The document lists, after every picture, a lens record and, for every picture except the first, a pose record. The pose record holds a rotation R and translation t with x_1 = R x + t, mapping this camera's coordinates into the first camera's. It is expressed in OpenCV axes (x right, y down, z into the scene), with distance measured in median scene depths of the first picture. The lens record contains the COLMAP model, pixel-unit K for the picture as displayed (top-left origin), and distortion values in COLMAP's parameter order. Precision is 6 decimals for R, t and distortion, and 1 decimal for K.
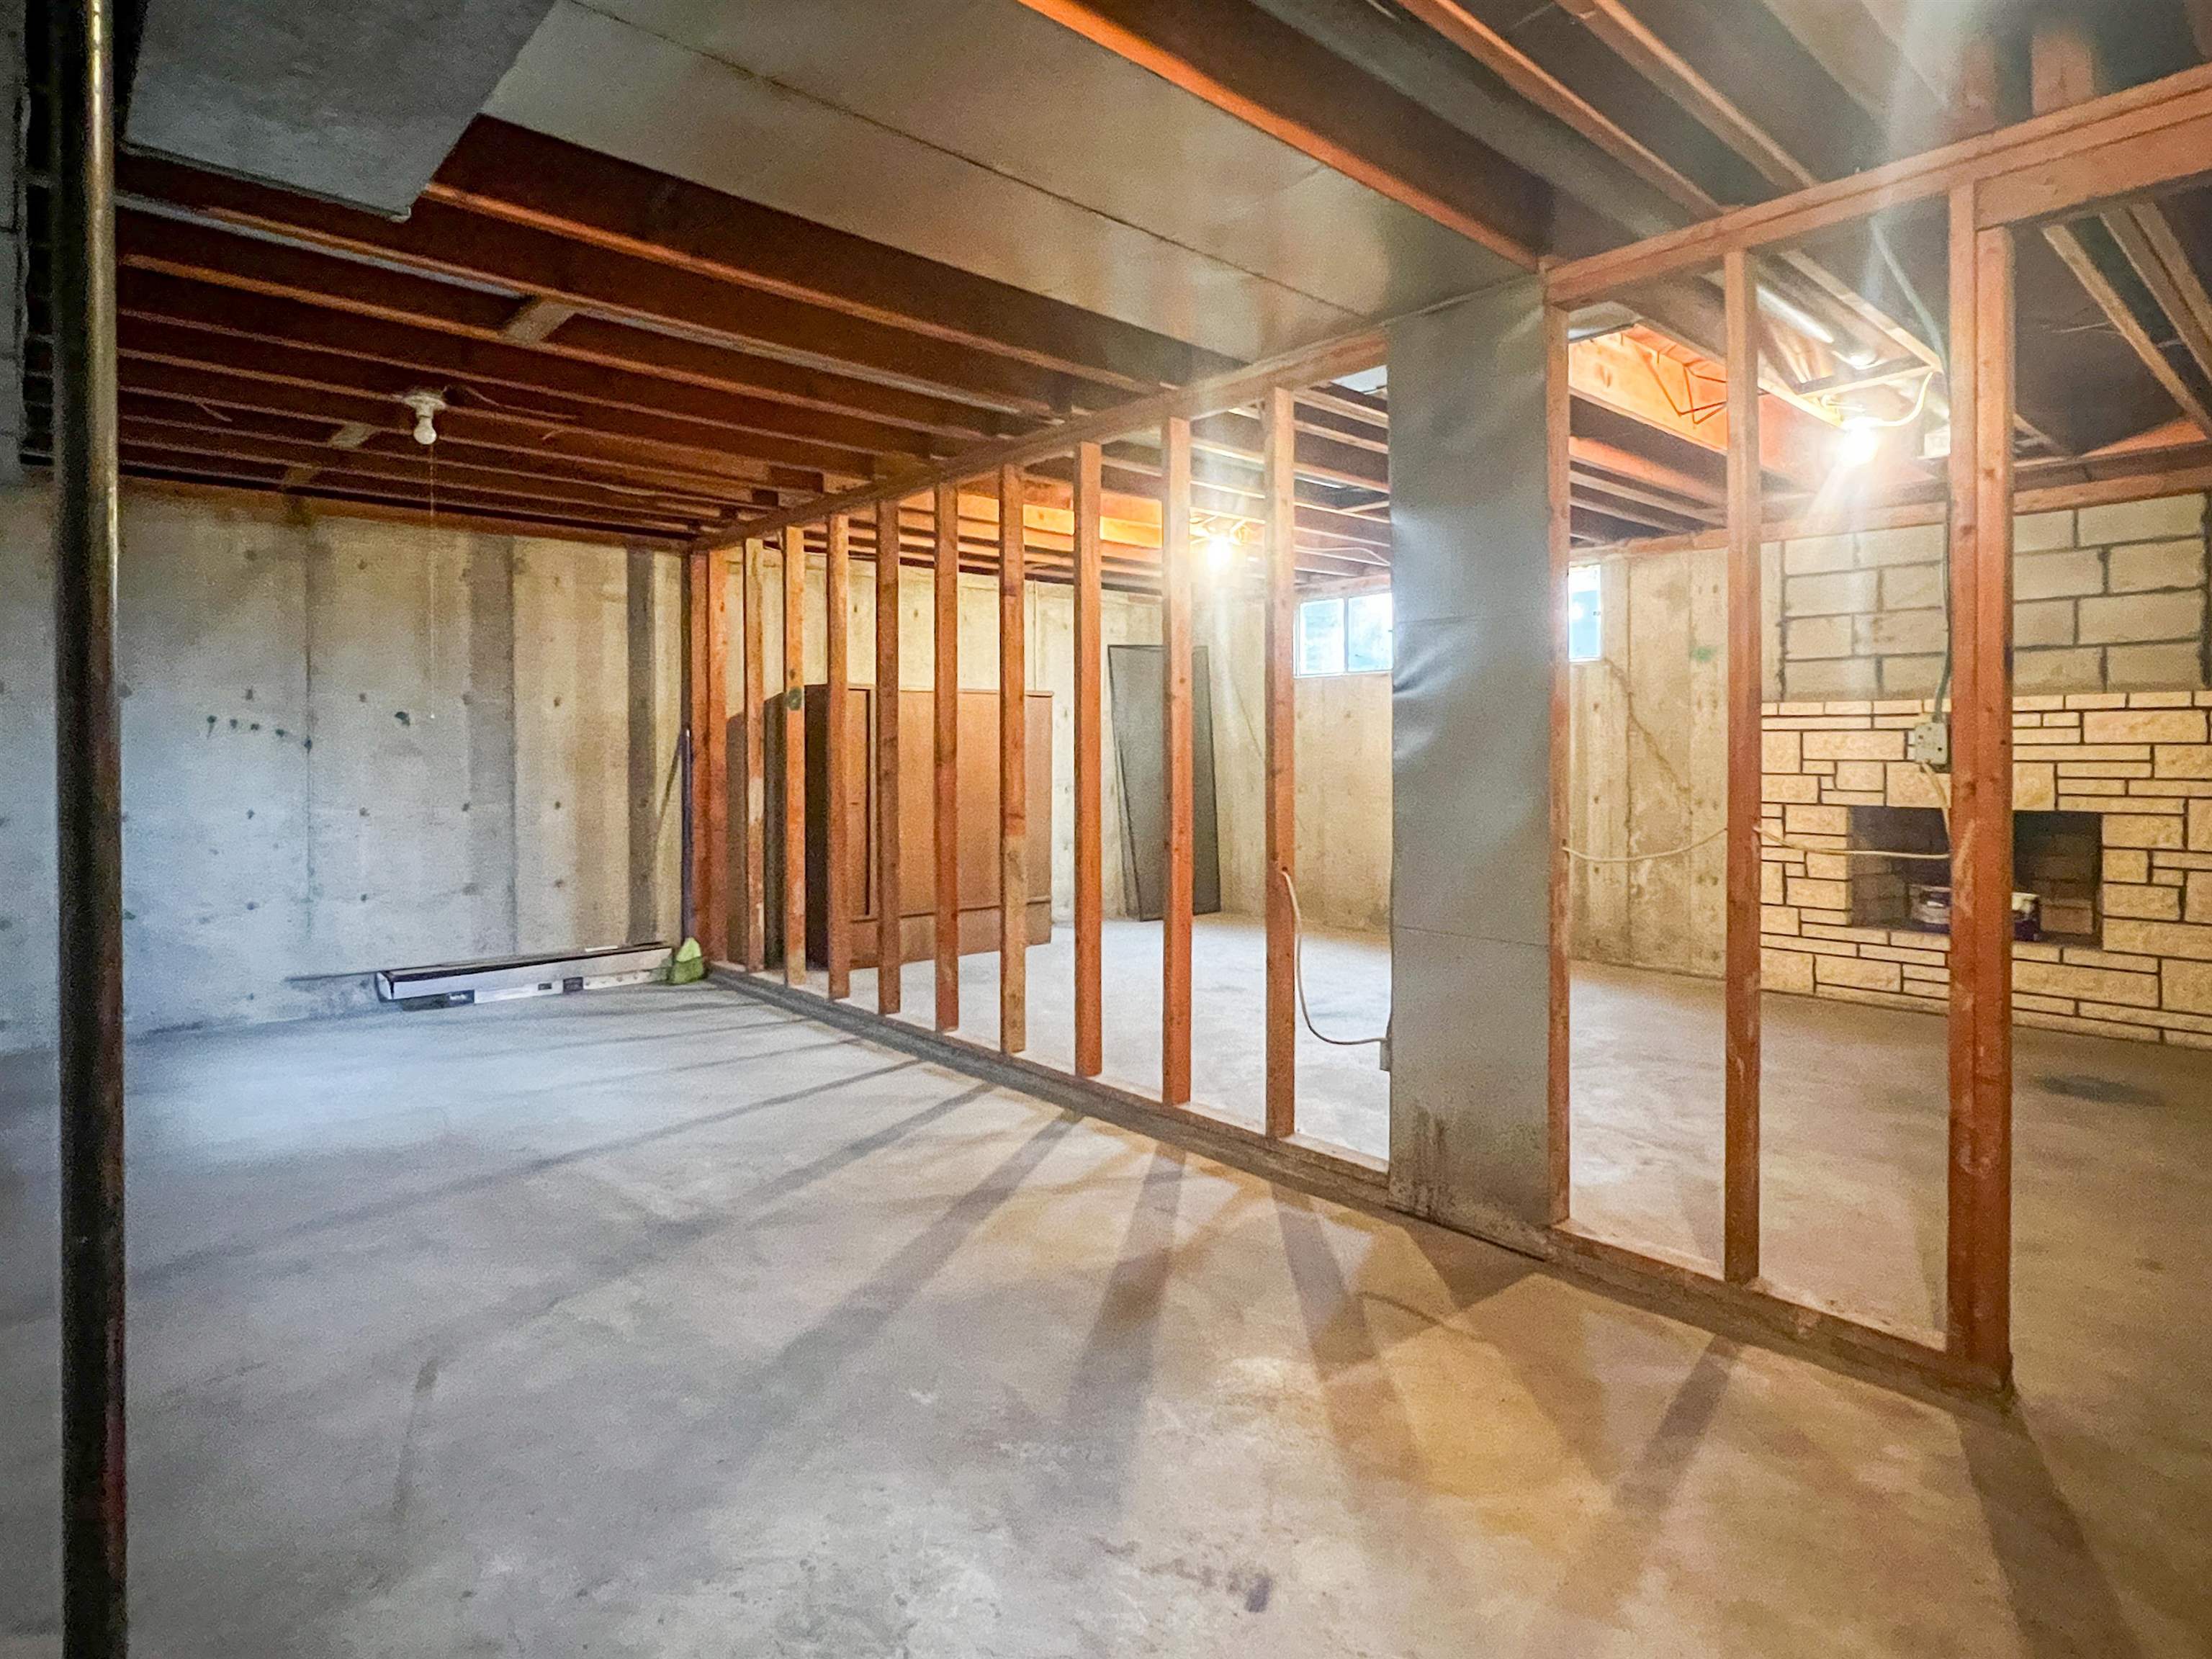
lens RADIAL K [[1195.6, 0, 1116.2], [0, 1195.6, 764.9], [0, 0, 1]] dist [-0.001998, 0.001025]
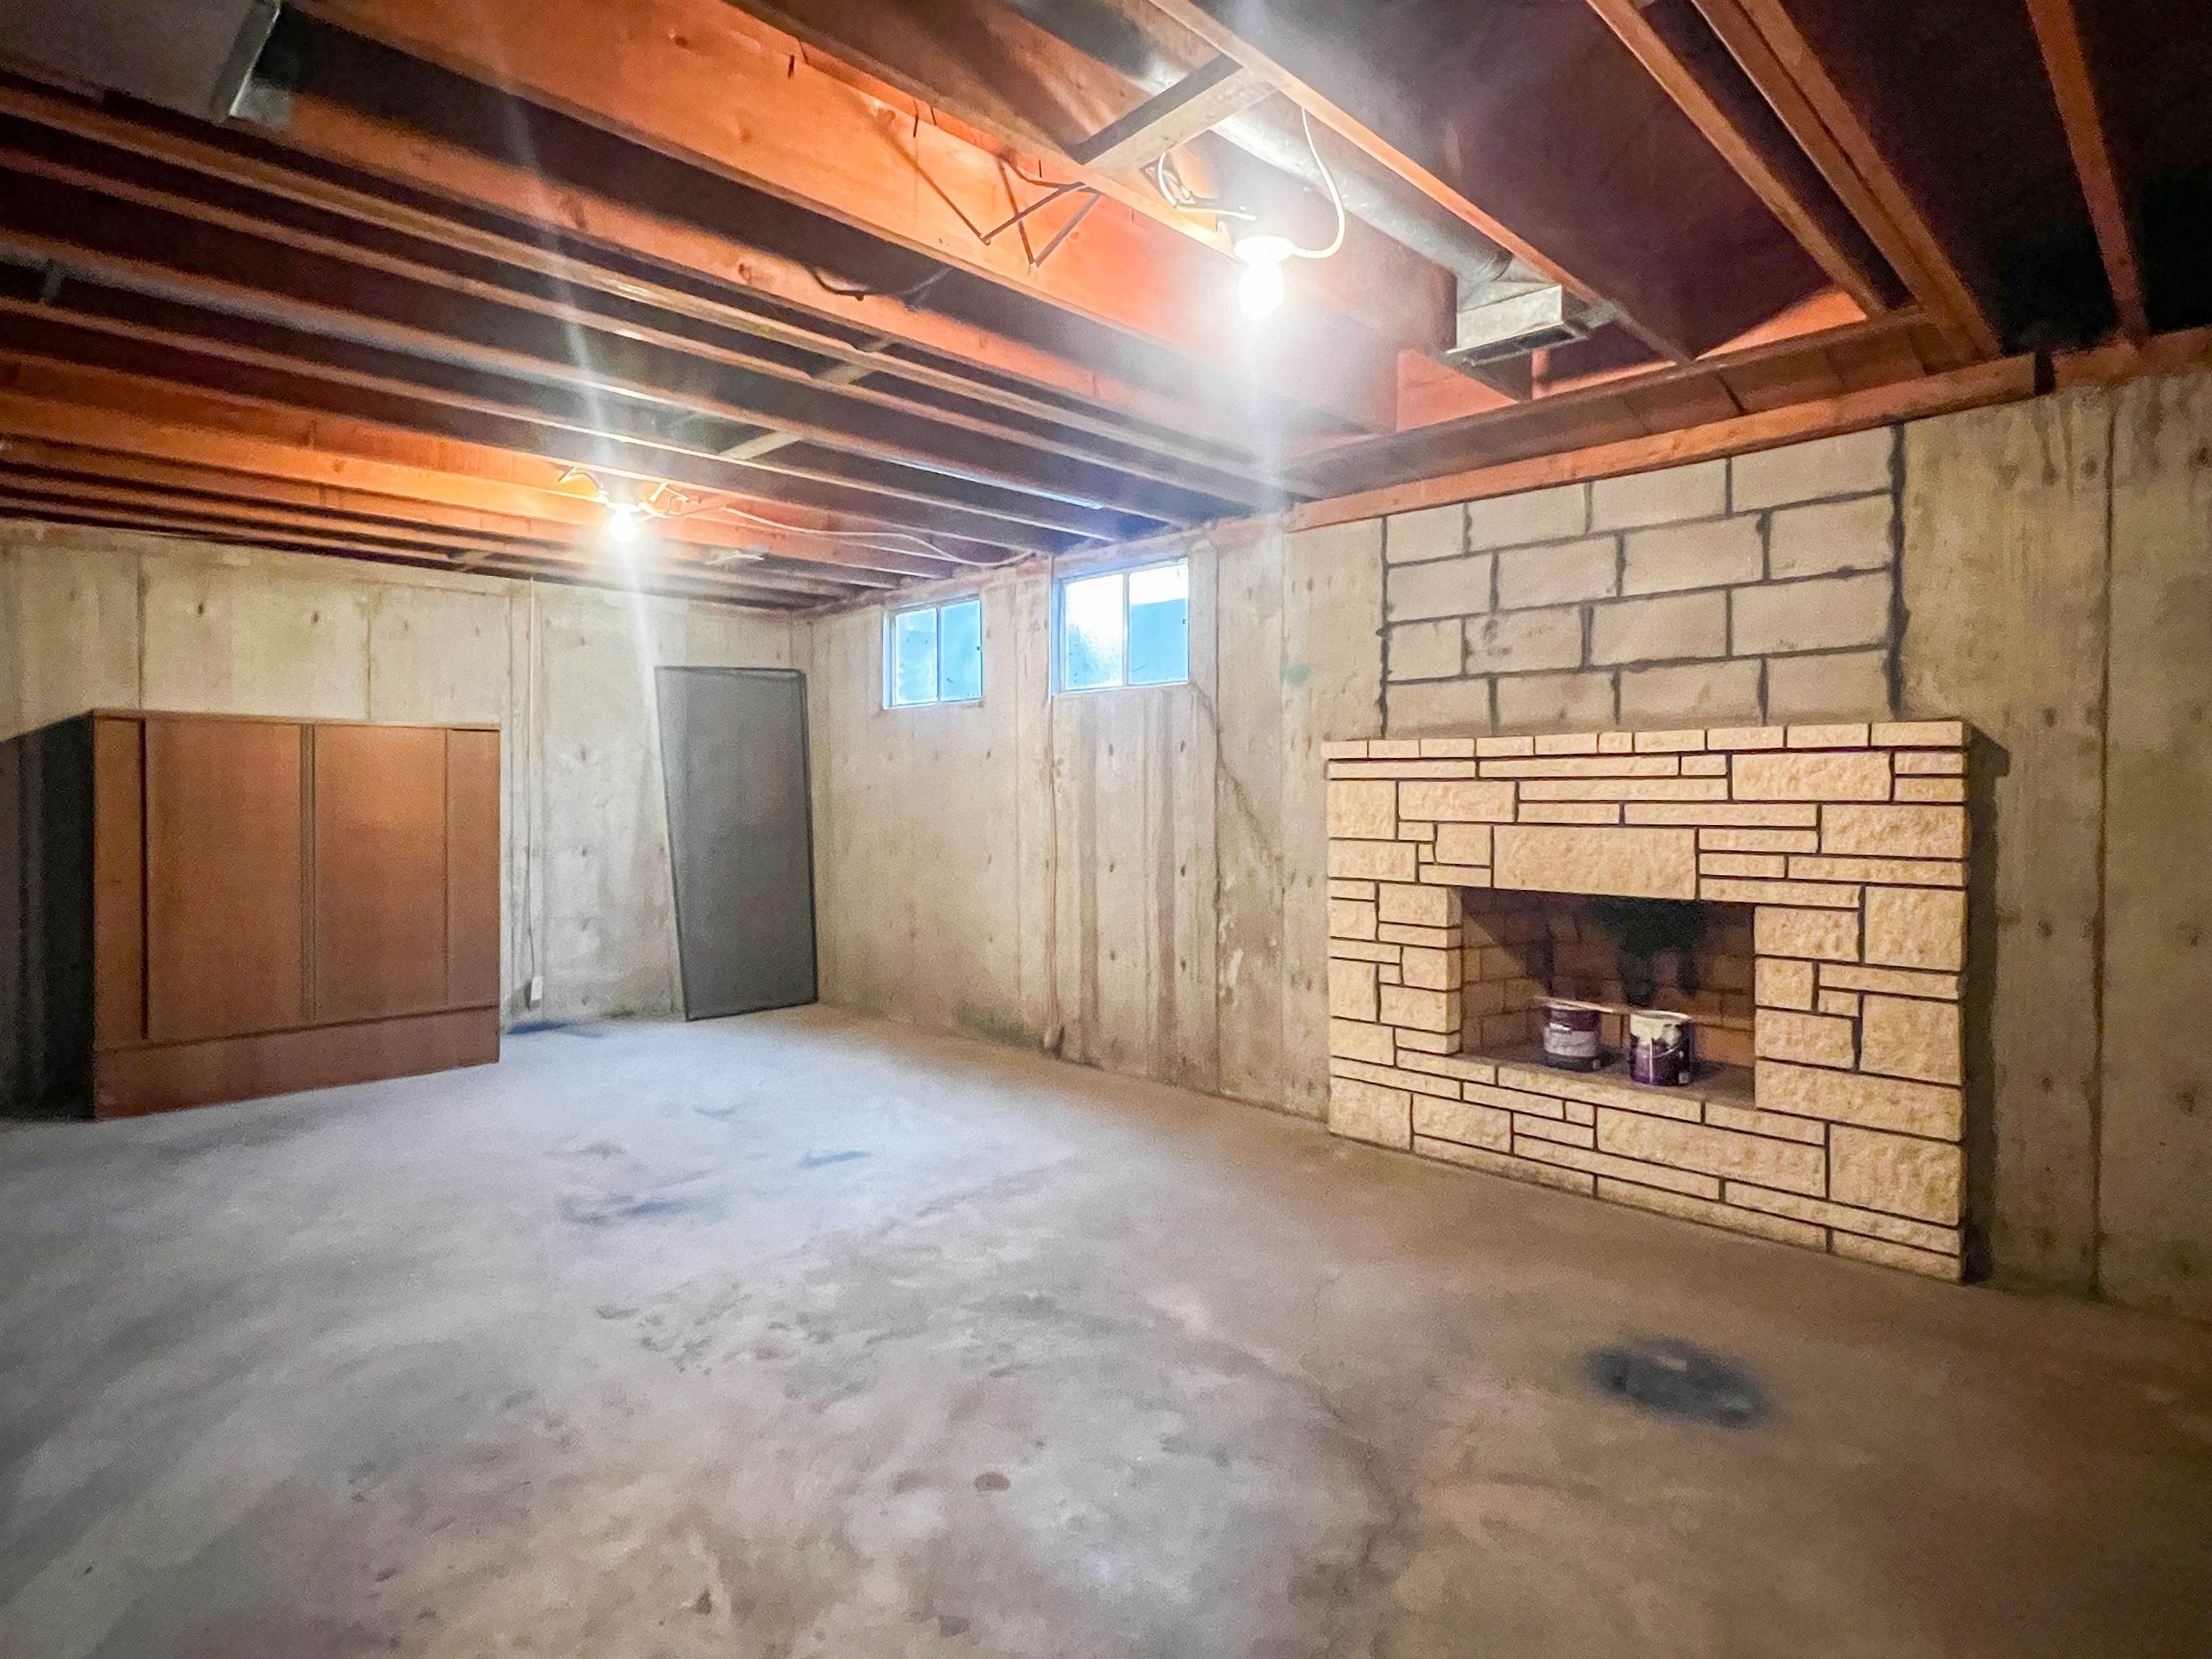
lens RADIAL K [[1195.6, 0, 1105.5], [0, 1195.6, 812.5], [0, 0, 1]] dist [-0.001998, 0.001025]
pose [[0.998145, -0.000467, 0.060874, 0.380816], [0.000126, 0.999984, 0.005610, -0.014020], [-0.060876, -0.005592, 0.998130, 0.317667]]
